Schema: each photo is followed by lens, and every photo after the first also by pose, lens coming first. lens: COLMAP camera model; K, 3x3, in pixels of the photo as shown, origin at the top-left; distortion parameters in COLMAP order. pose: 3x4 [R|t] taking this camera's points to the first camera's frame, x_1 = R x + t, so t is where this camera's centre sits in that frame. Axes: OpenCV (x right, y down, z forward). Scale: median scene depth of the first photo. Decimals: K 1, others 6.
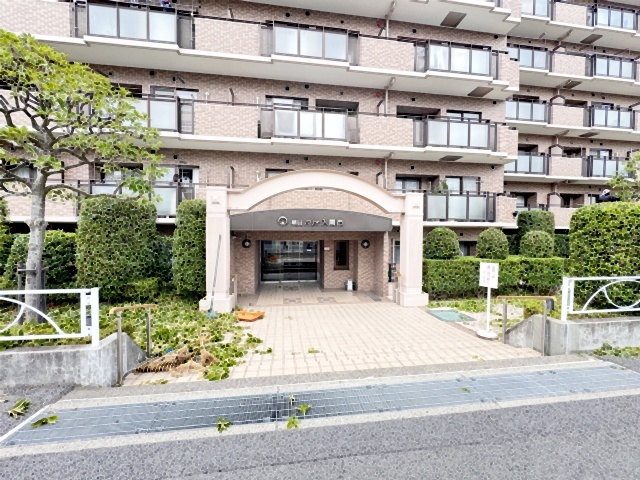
lens RADIAL K [[257.1, 0, 319.7], [0, 257.1, 240.1], [0, 0, 1]] dist [-0.001553, -0.000037]
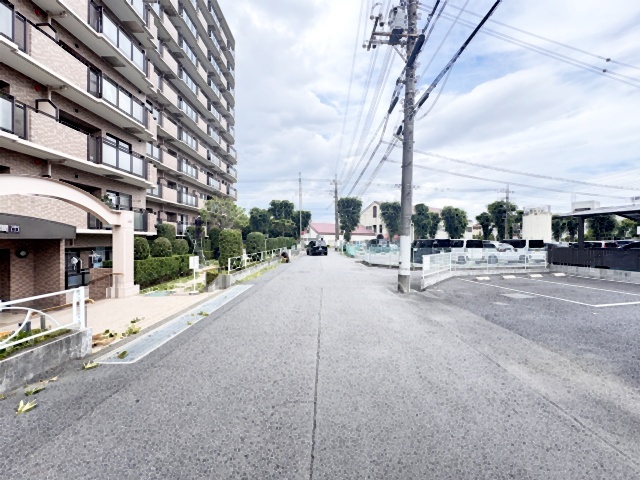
lens RADIAL K [[257.1, 0, 319.9], [0, 257.1, 240.3], [0, 0, 1]] dist [-0.001553, -0.000037]
pose [[0.157060, -0.008813, 0.987550, -0.513260], [0.023373, 0.999713, 0.005204, -0.008894], [-0.987313, 0.022265, 0.157220, -0.119010]]
